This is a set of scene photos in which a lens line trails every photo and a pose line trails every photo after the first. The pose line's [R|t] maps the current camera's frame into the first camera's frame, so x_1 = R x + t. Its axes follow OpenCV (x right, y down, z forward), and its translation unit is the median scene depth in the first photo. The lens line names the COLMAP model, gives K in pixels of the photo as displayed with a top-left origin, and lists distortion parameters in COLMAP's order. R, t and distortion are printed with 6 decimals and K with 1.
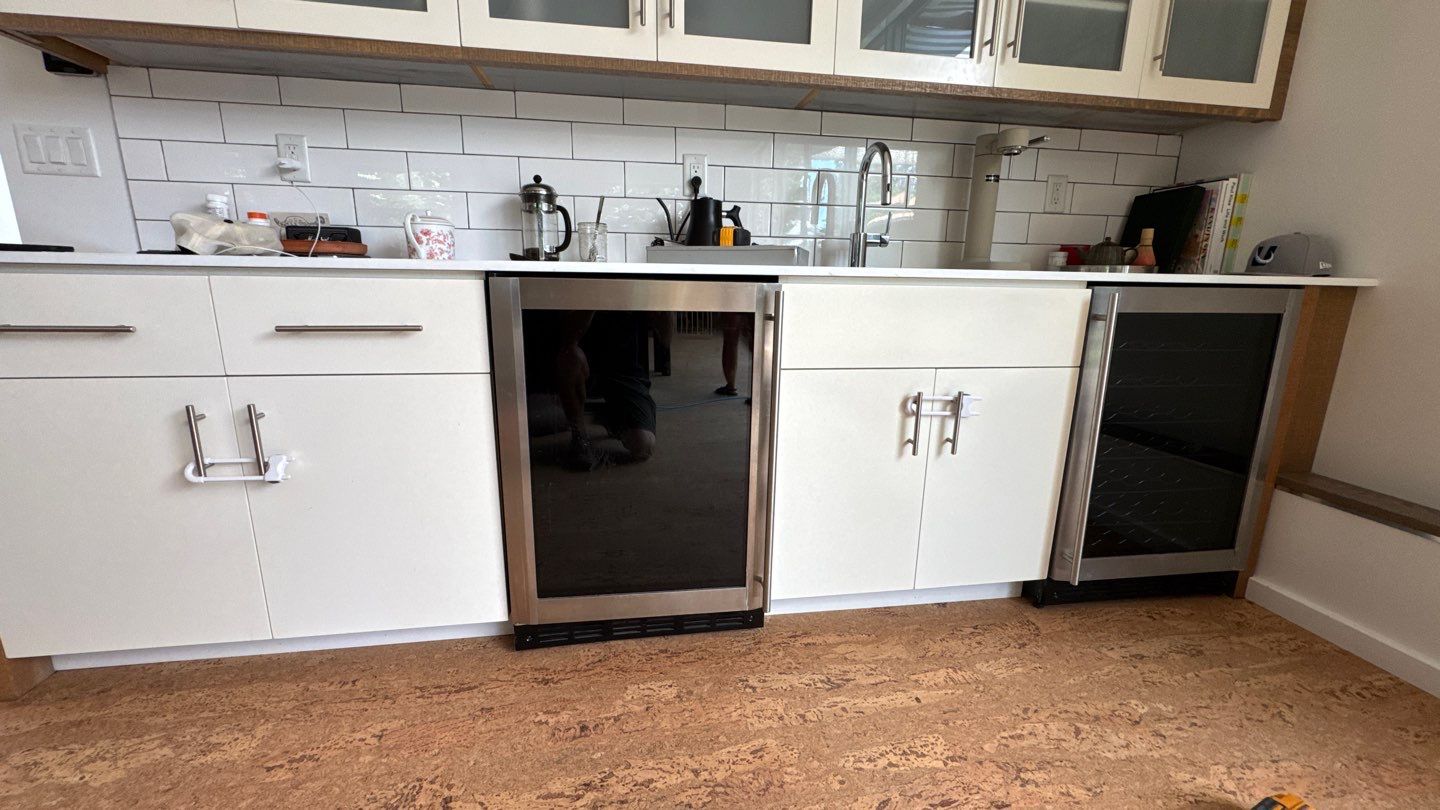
lens RADIAL K [[576.7, 0, 720.0], [0, 576.7, 405.0], [0, 0, 1]] dist [-0.001885, 0.000346]
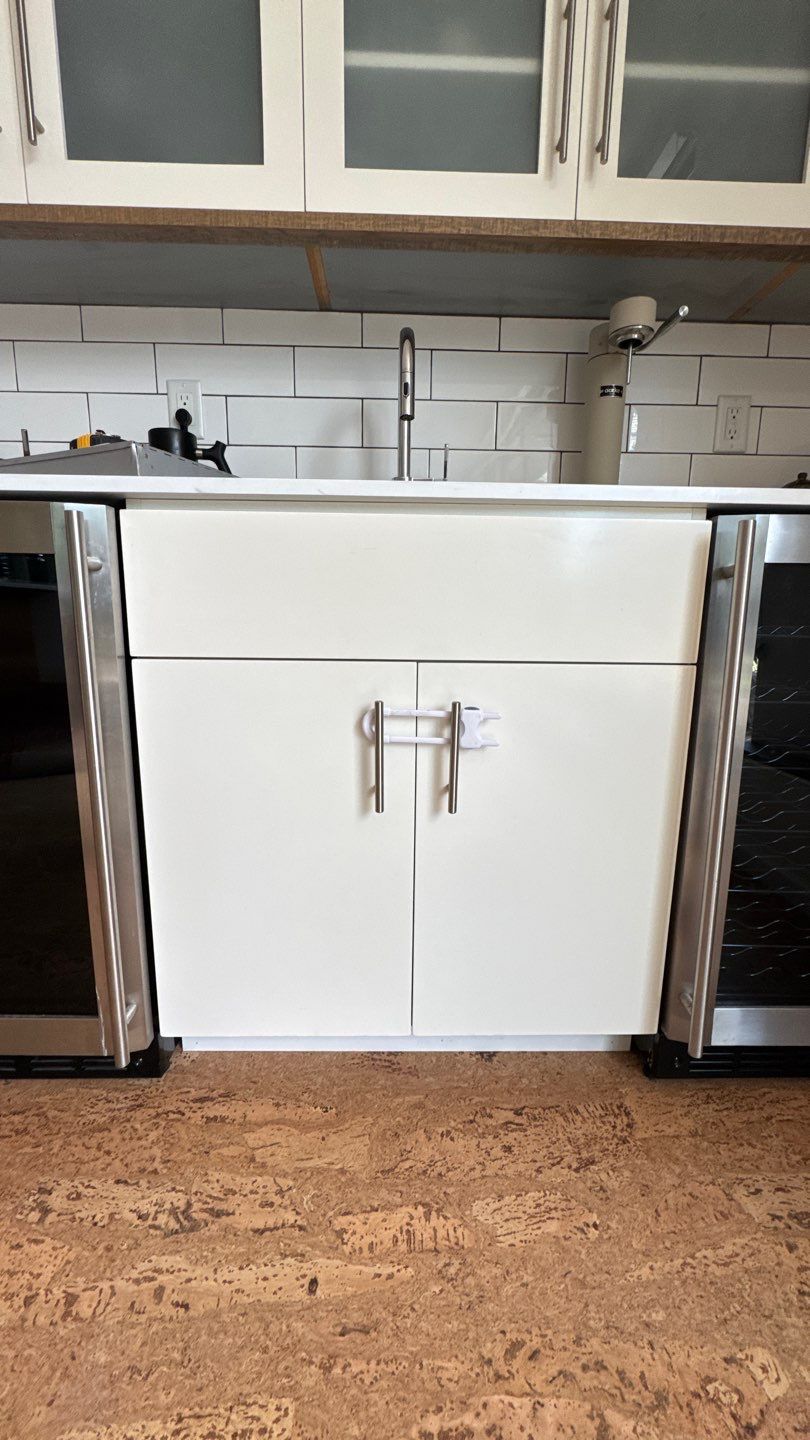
lens RADIAL K [[576.7, 0, 405.0], [0, 576.7, 720.0], [0, 0, 1]] dist [-0.001885, 0.000346]
pose [[0.990521, 0.021521, -0.135667, 0.427928], [-0.026375, 0.999071, -0.034083, 0.013811], [0.134808, 0.037338, 0.990168, 0.419555]]
